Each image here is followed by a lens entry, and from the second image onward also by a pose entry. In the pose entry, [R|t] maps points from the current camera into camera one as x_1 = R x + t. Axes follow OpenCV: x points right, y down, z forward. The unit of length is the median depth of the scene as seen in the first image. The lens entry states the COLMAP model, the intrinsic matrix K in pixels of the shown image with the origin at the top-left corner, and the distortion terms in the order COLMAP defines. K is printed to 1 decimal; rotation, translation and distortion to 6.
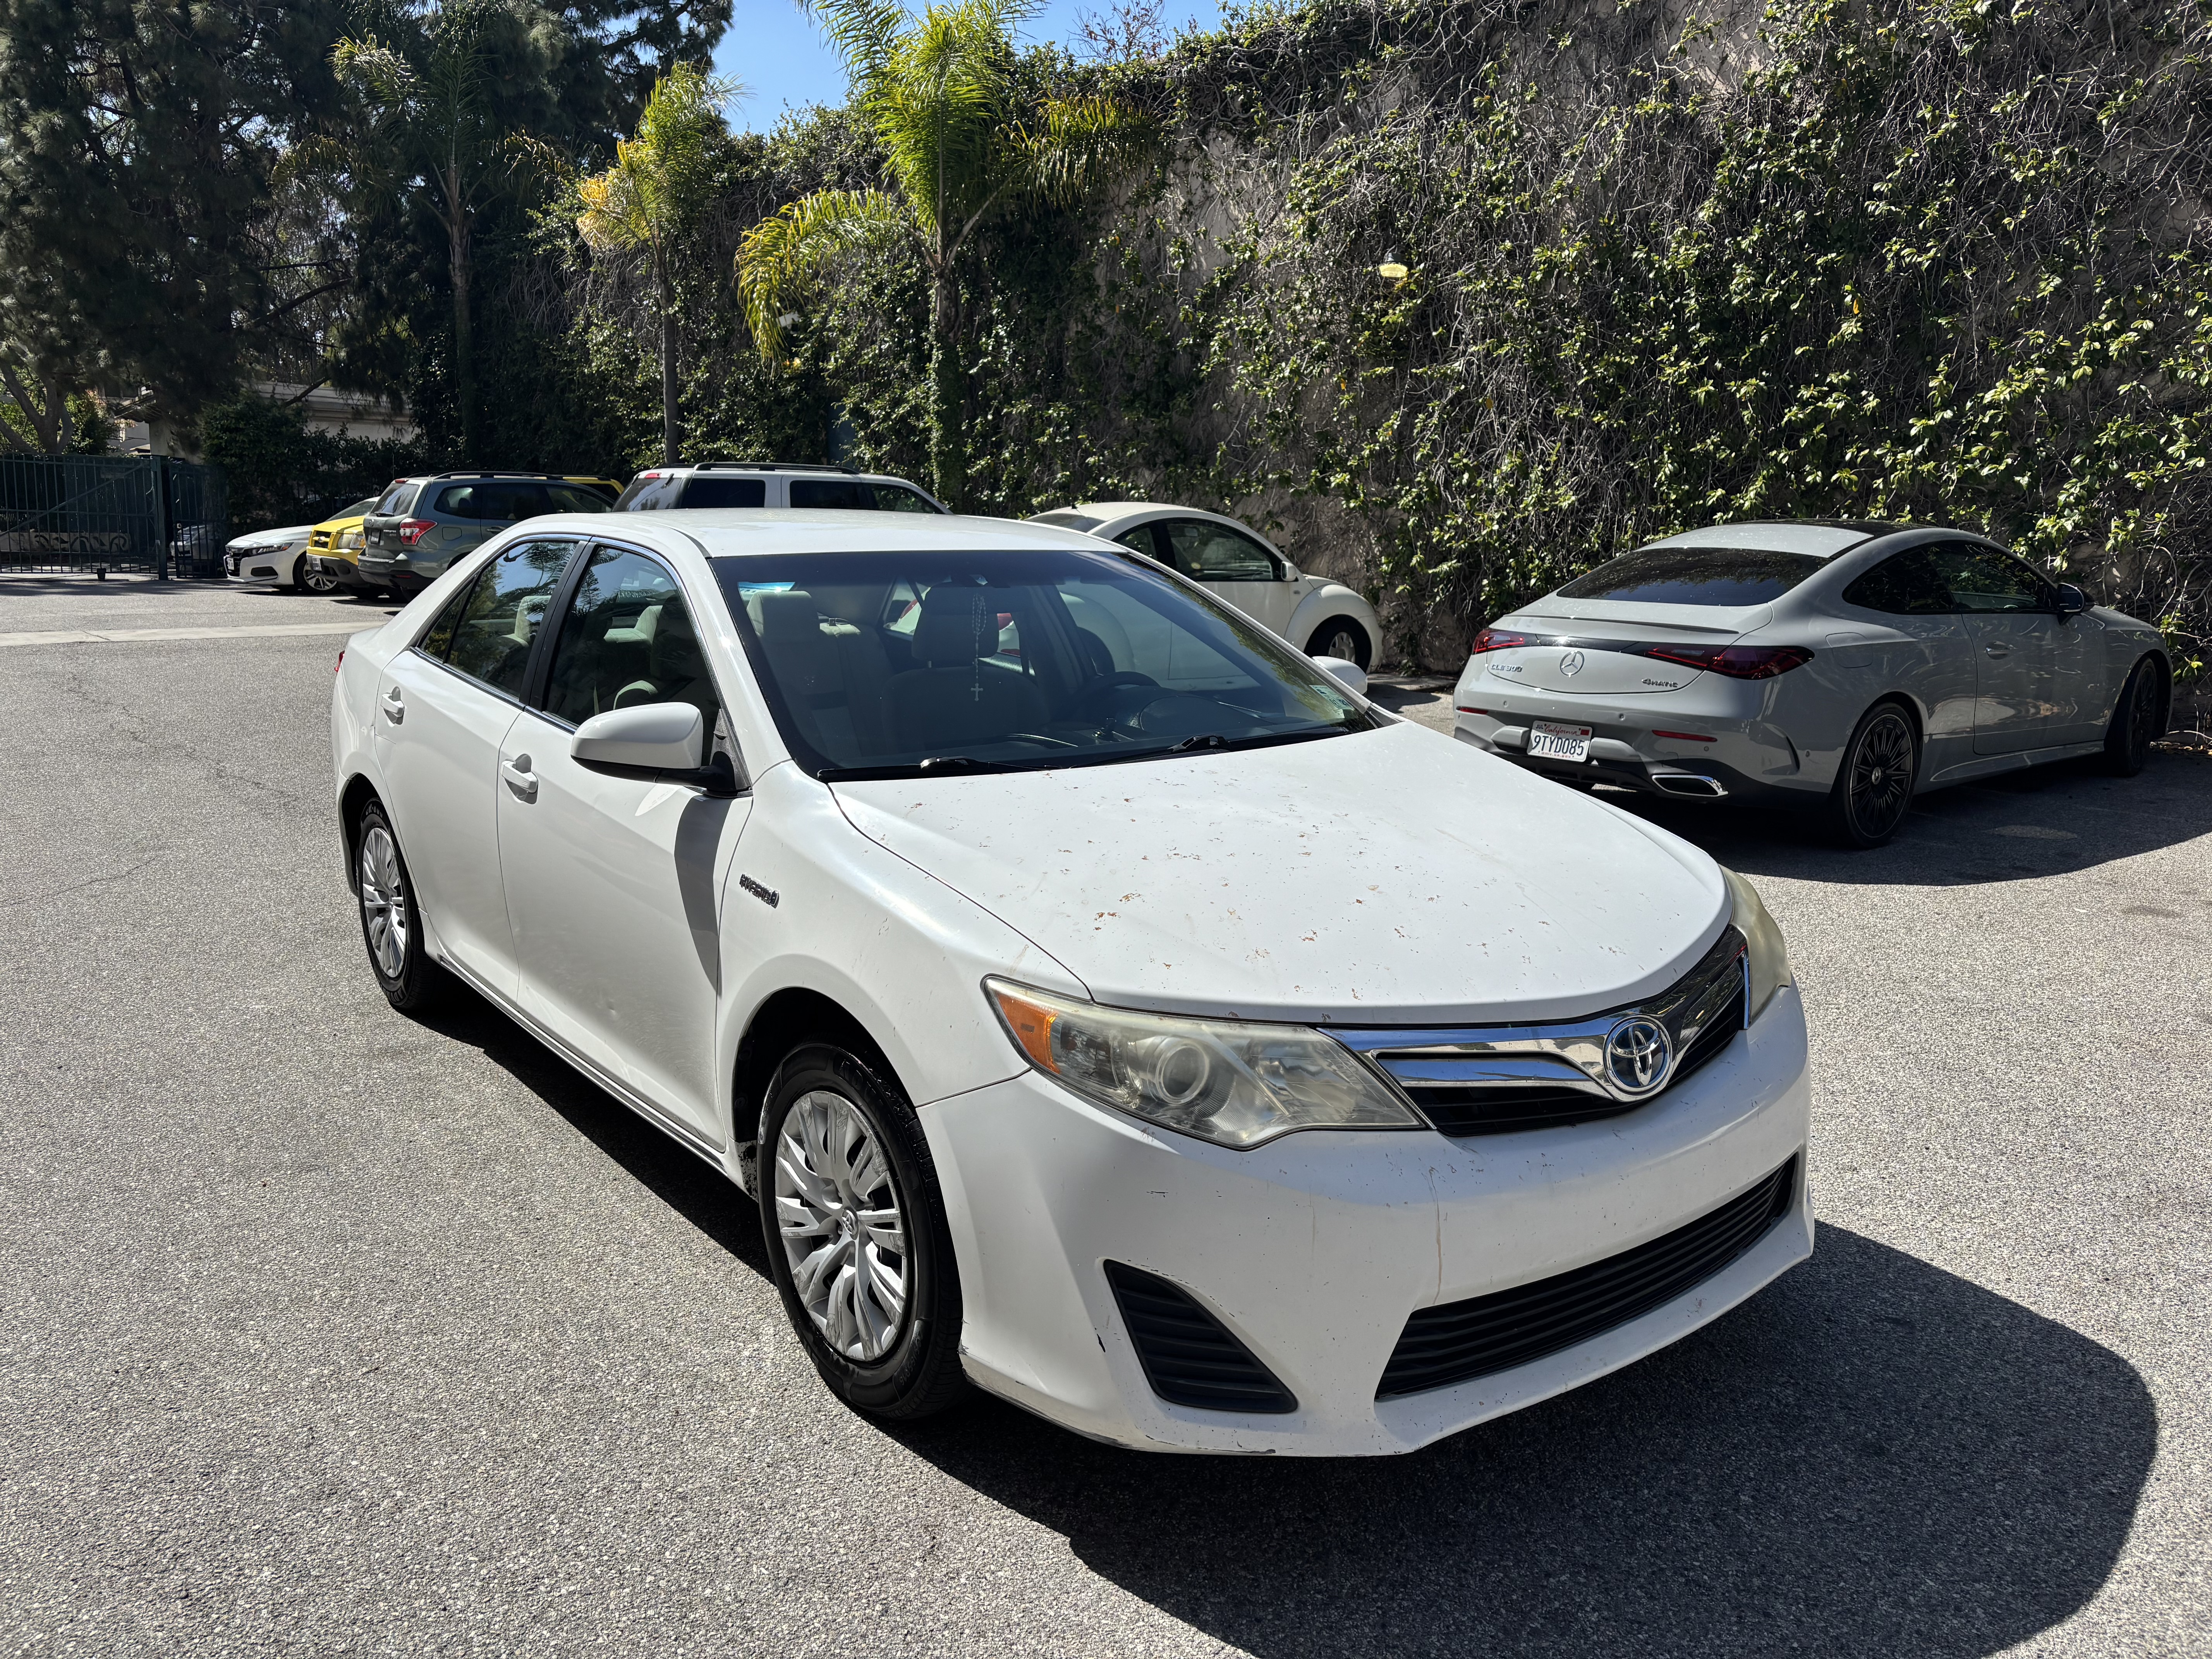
lens RADIAL K [[1667.0, 0, 1133.8], [0, 1667.0, 859.1], [0, 0, 1]] dist [0.023594, -0.015846]
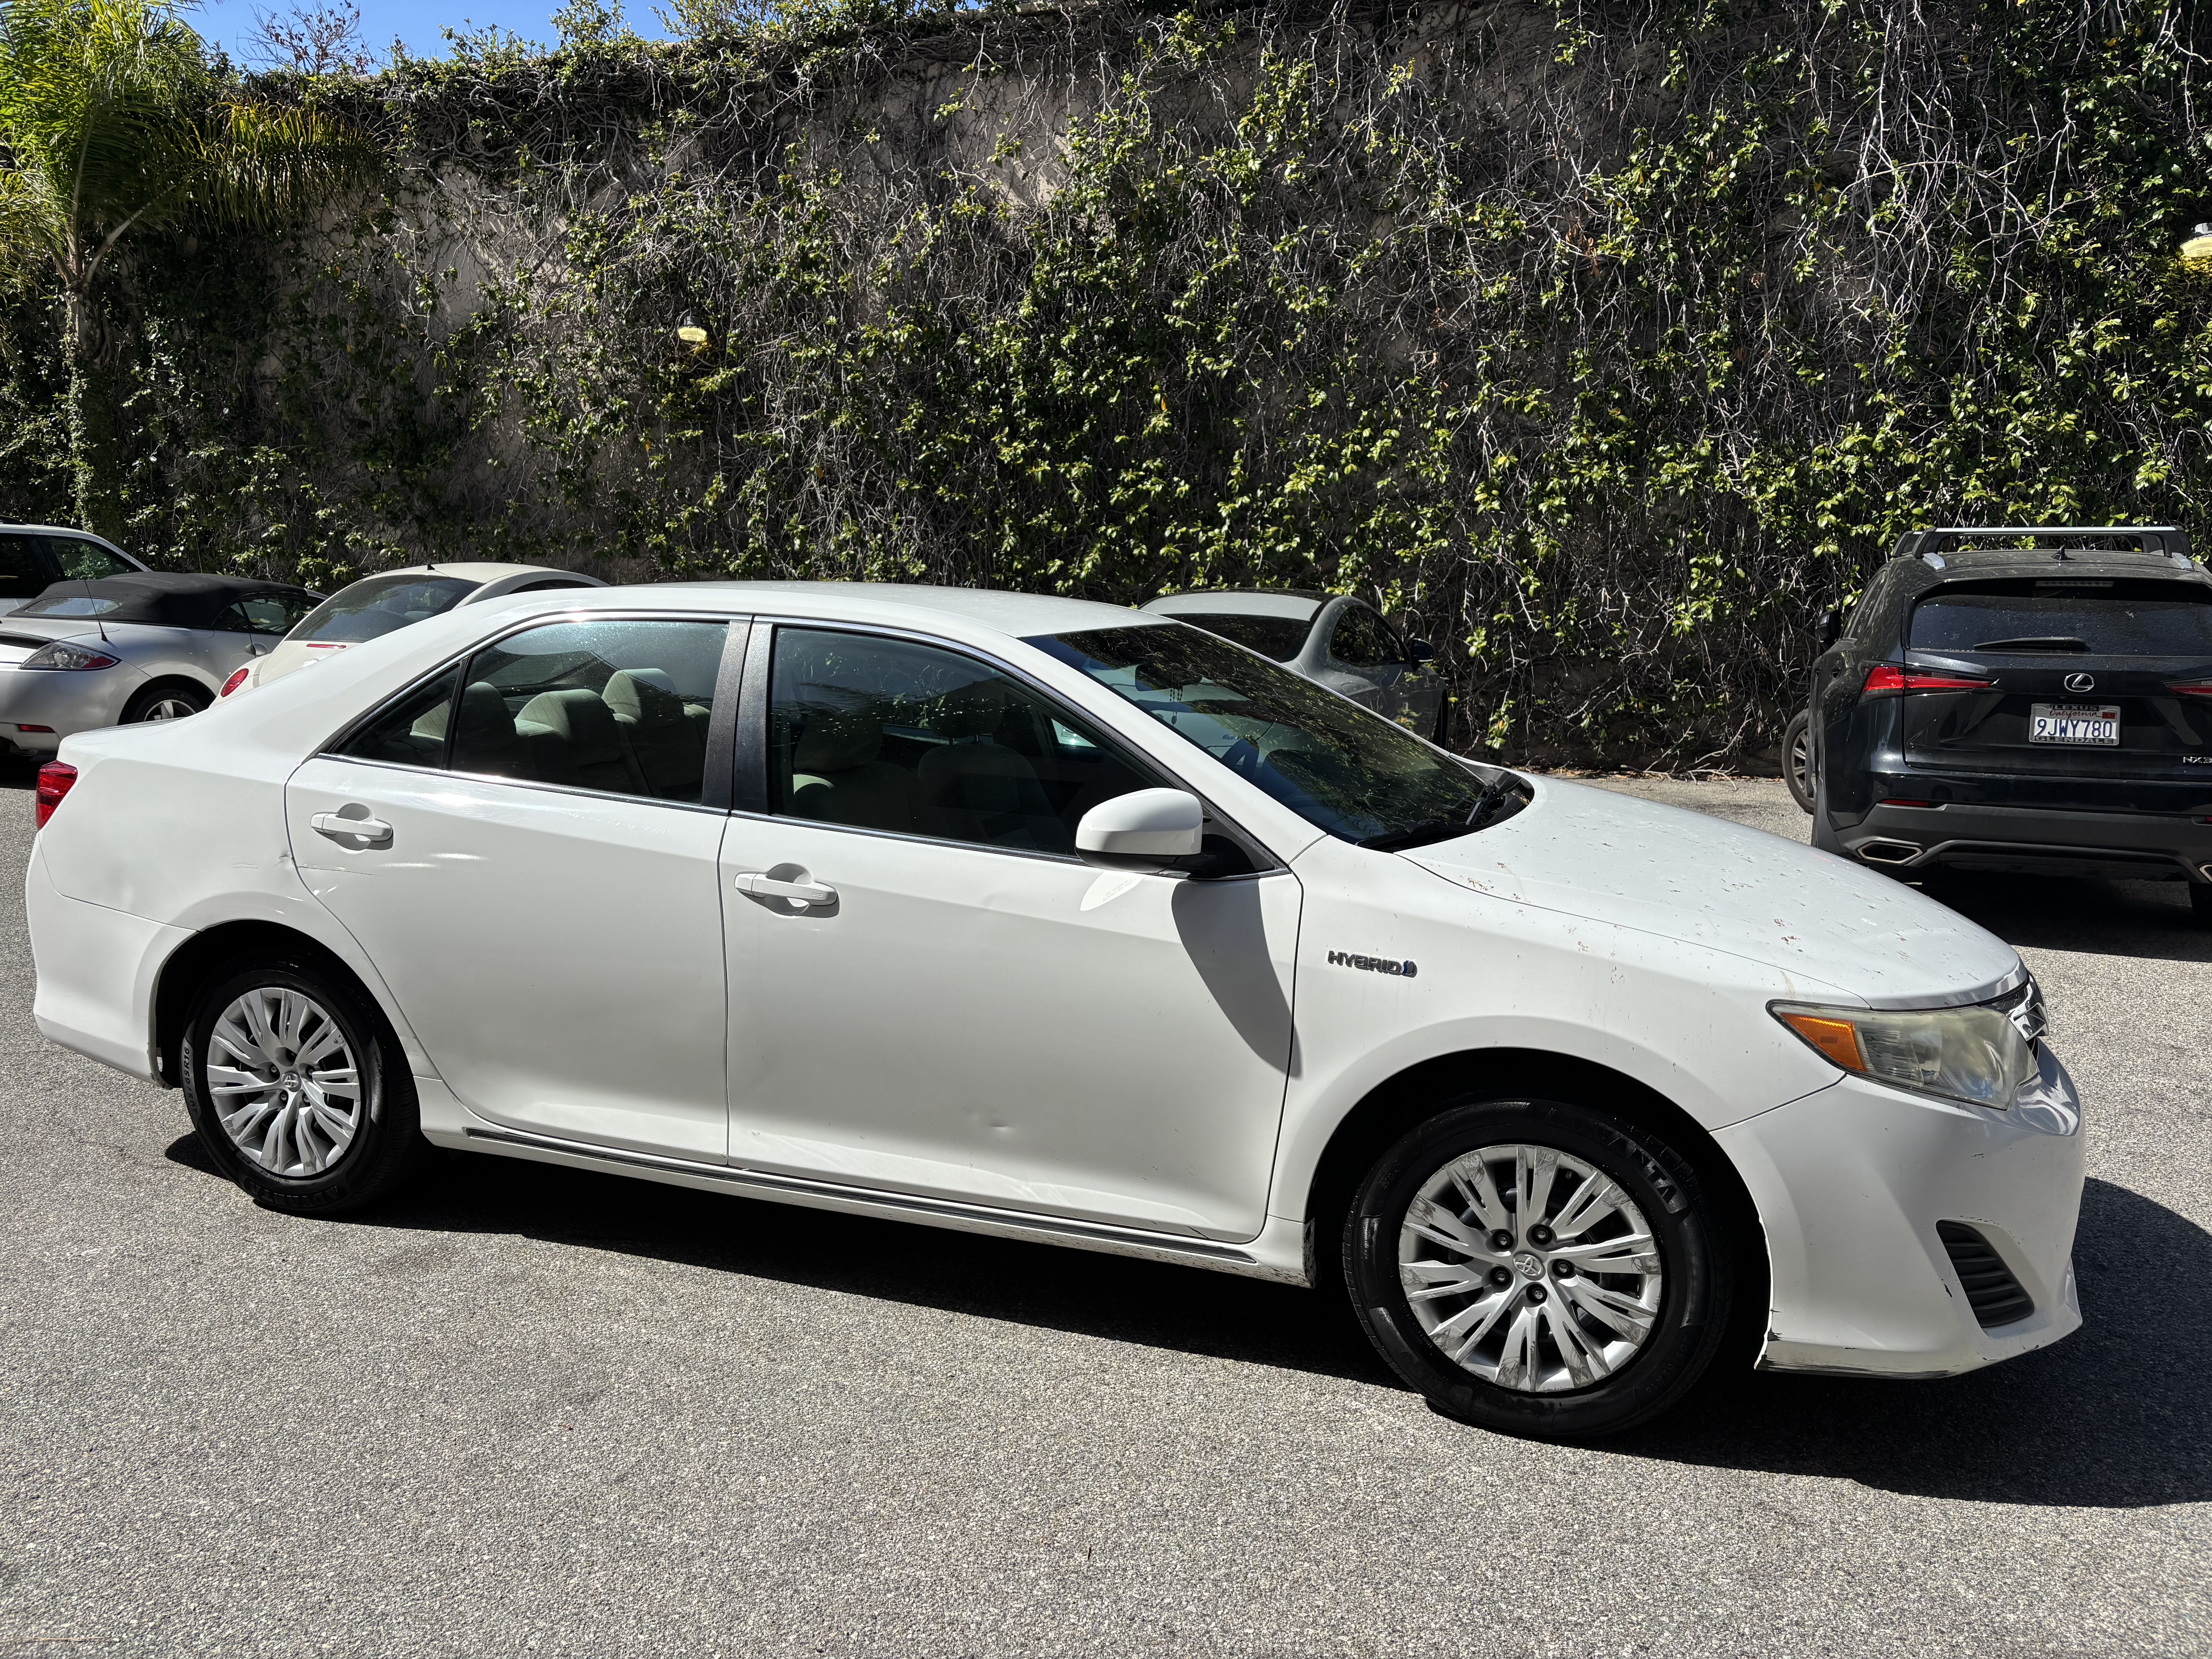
lens RADIAL K [[1647.1, 0, 1103.1], [0, 1647.1, 874.2], [0, 0, 1]] dist [0.051682, -0.052722]
pose [[0.847897, -0.090378, 0.522401, -0.208404], [0.102901, 0.994679, 0.005069, -0.013643], [-0.520080, 0.049457, 0.852685, 0.053377]]
